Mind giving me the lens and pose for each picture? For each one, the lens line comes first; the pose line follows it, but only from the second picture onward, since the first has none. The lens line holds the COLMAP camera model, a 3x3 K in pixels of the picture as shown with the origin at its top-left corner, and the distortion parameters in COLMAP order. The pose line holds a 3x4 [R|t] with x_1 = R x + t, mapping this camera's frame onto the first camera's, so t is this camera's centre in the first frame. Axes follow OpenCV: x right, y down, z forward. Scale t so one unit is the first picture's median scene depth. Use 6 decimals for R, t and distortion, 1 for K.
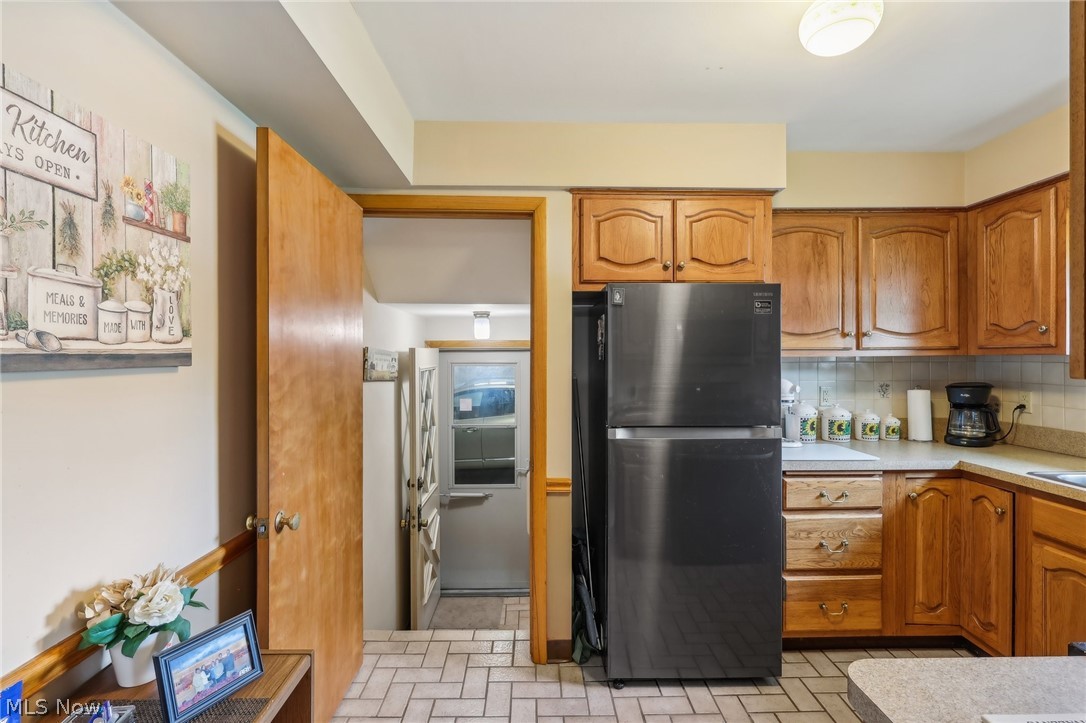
lens RADIAL K [[499.0, 0, 542.4], [0, 499.0, 358.6], [0, 0, 1]] dist [-0.004329, -0.000229]
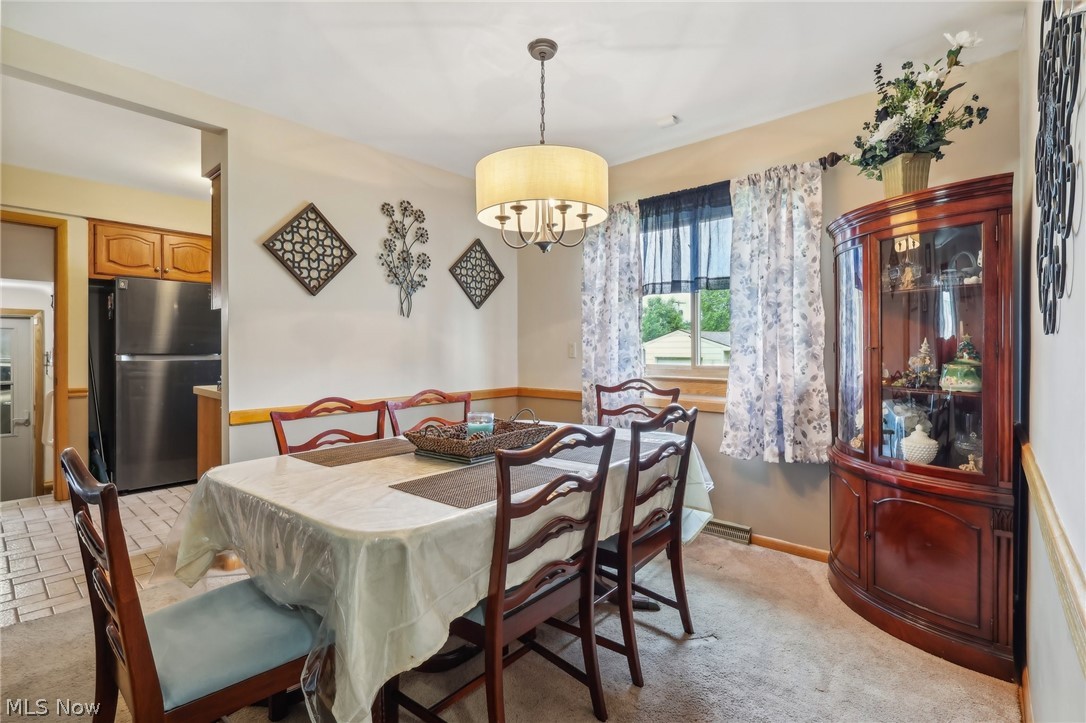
lens RADIAL K [[499.0, 0, 540.6], [0, 499.0, 359.3], [0, 0, 1]] dist [-0.004329, -0.000229]
pose [[0.675312, -0.004350, 0.737519, -0.149320], [-0.000496, 0.999980, 0.006352, 0.131026], [-0.737532, -0.004655, 0.675296, -1.277764]]
